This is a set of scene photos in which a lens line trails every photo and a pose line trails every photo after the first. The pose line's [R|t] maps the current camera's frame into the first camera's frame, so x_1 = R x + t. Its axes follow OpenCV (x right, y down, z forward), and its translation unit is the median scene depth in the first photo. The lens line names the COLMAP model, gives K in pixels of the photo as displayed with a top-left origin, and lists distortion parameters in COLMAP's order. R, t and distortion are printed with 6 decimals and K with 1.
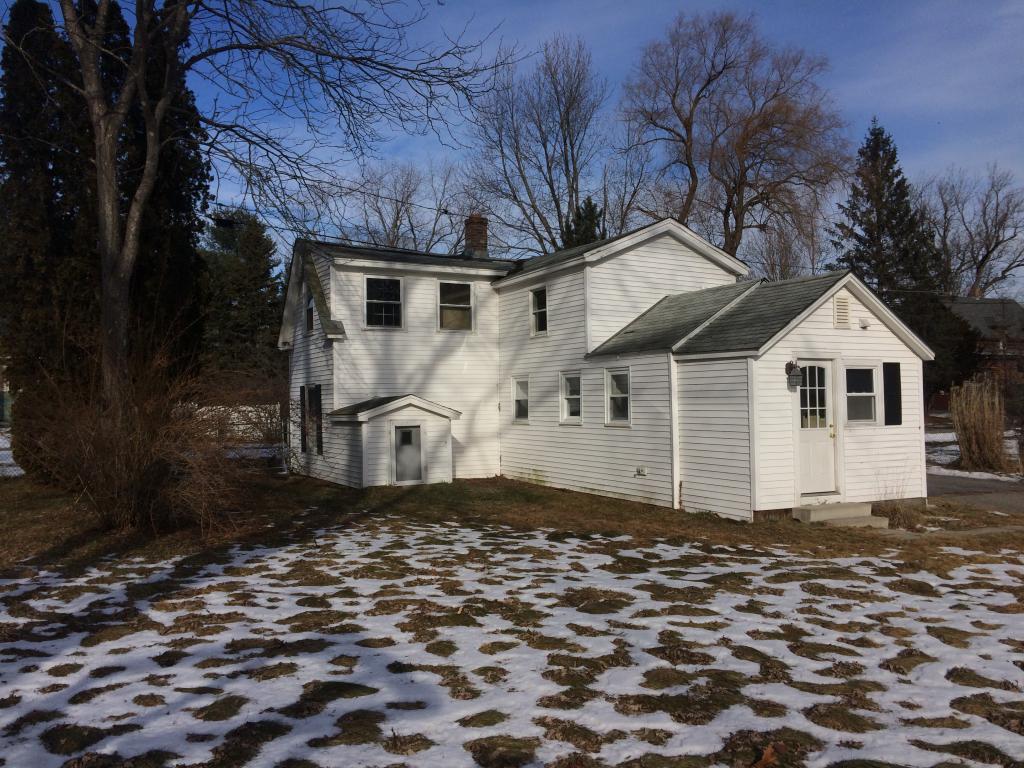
lens RADIAL K [[860.2, 0, 507.0], [0, 860.2, 384.0], [0, 0, 1]] dist [0.094192, -0.137665]
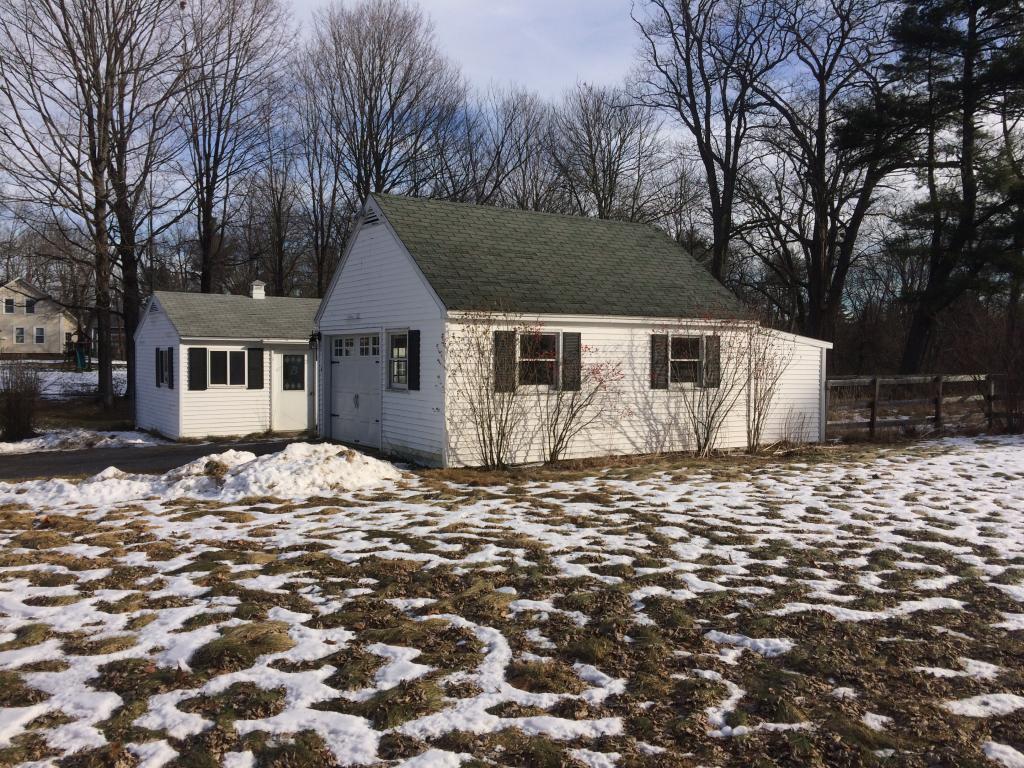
lens RADIAL K [[860.2, 0, 511.4], [0, 860.2, 383.0], [0, 0, 1]] dist [0.094192, -0.137665]
pose [[-0.070052, -0.025892, 0.997207, -0.793164], [-0.045041, 0.998726, 0.022767, -0.010896], [-0.996526, -0.043321, -0.071129, 0.565704]]
